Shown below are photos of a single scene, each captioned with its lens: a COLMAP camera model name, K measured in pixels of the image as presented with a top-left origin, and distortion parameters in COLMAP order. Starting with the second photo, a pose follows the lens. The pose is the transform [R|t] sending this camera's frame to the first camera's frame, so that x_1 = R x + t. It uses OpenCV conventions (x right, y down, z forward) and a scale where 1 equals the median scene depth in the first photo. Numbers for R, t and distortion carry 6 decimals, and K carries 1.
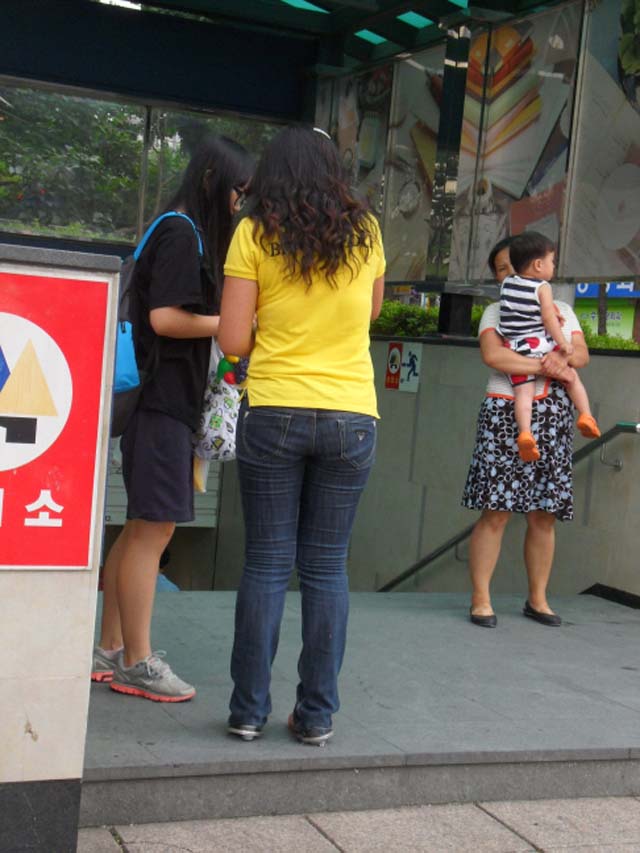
lens RADIAL K [[1474.7, 0, 320.2], [0, 1474.7, 426.5], [0, 0, 1]] dist [0.112770, 0.000000]
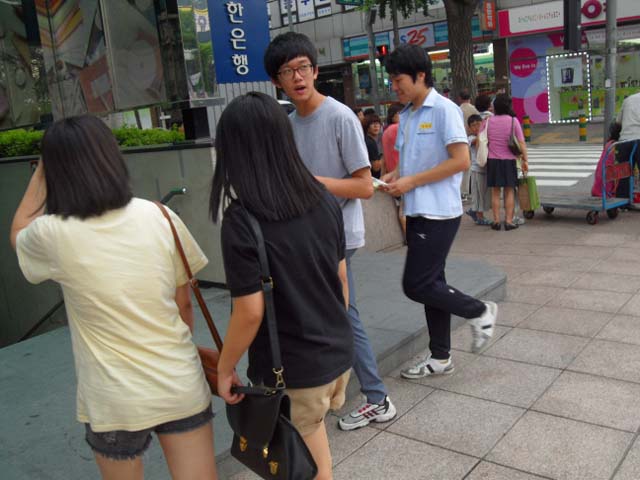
lens RADIAL K [[649.4, 0, 321.7], [0, 649.4, 239.1], [0, 0, 1]] dist [0.025040, 0.000000]
pose [[0.884966, -0.230809, 0.404428, 0.022069], [0.185408, 0.971354, 0.148647, -0.015789], [-0.427151, -0.056563, 0.902409, 0.143800]]
